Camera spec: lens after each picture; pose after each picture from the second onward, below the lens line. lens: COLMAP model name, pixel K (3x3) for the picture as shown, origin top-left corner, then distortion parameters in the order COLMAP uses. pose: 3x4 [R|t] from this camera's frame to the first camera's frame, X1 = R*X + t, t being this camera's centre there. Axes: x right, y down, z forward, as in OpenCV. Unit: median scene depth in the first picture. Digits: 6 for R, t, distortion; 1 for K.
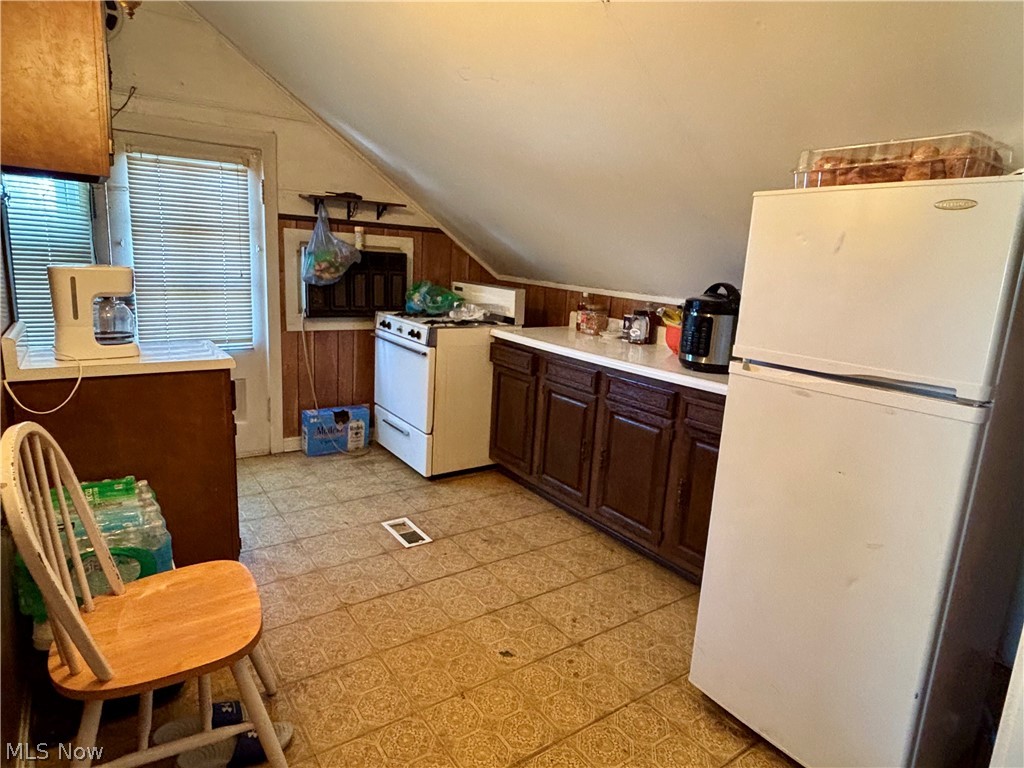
lens RADIAL K [[594.9, 0, 499.0], [0, 594.9, 375.2], [0, 0, 1]] dist [0.002316, 0.000064]
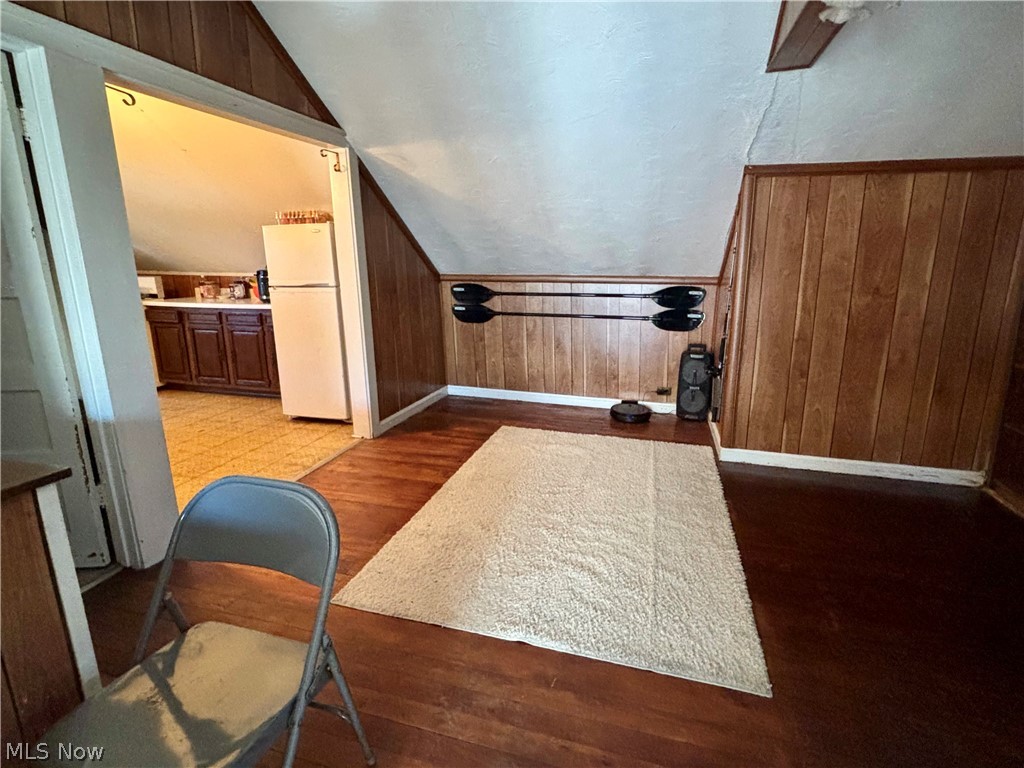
lens RADIAL K [[510.8, 0, 504.7], [0, 510.8, 380.6], [0, 0, 1]] dist [0.018662, -0.000766]
pose [[0.779499, -0.201404, 0.593142, -0.119335], [0.174103, 0.979251, 0.103705, 0.160136], [-0.601722, 0.022430, 0.798391, -0.725427]]
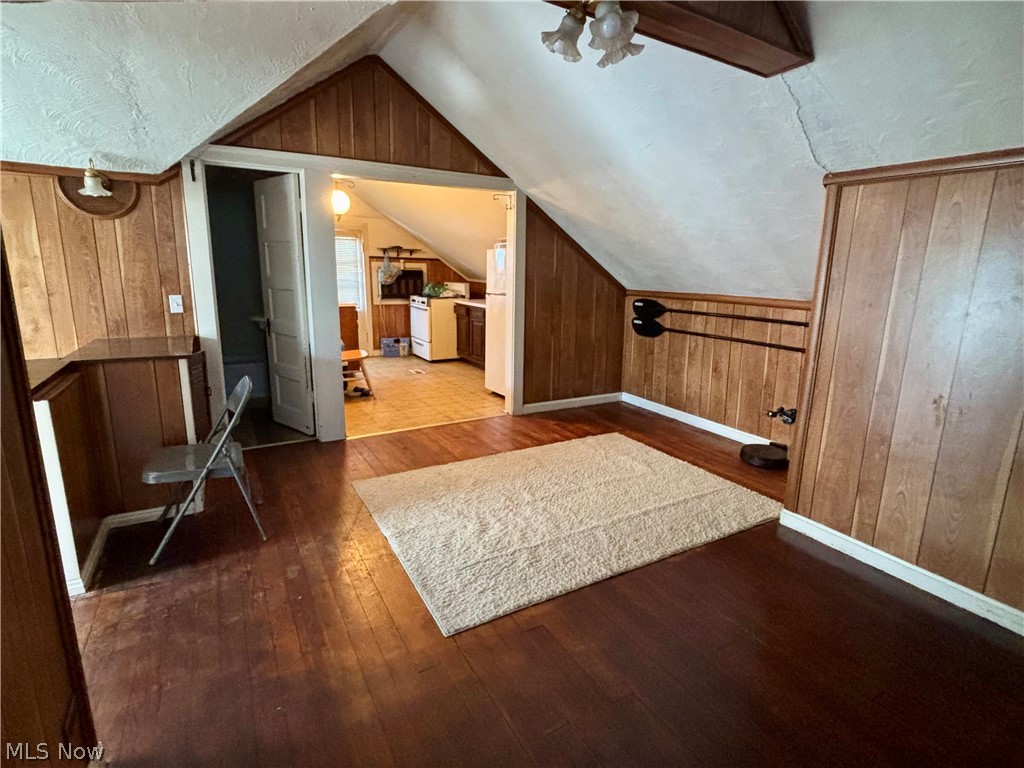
lens RADIAL K [[510.8, 0, 504.7], [0, 510.8, 380.6], [0, 0, 1]] dist [0.018662, -0.000766]
pose [[0.994299, -0.019291, -0.104864, 0.398123], [0.020122, 0.999774, 0.006876, 0.239240], [0.104708, -0.008947, 0.994463, -1.047229]]
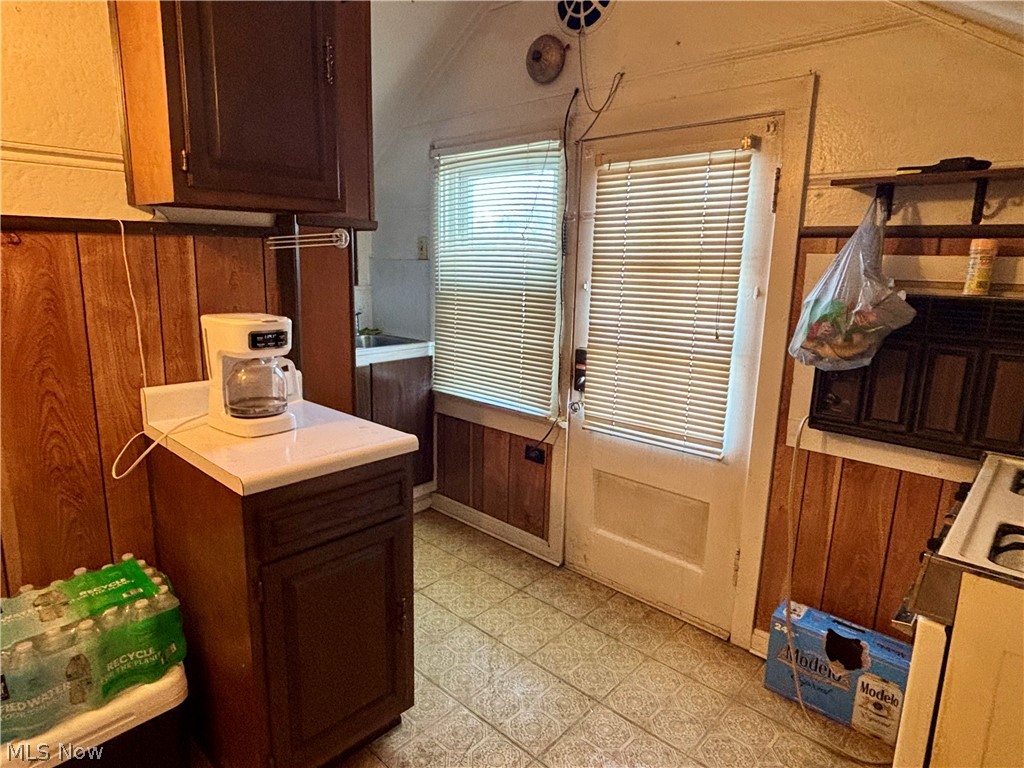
lens RADIAL K [[604.5, 0, 512.0], [0, 604.5, 384.0], [0, 0, 1]] dist [0.001312, -0.000227]
pose [[0.222870, 0.146609, -0.963761, 0.109099], [-0.203266, 0.973885, 0.101143, -0.138564], [0.953421, 0.173358, 0.246850, 0.648332]]
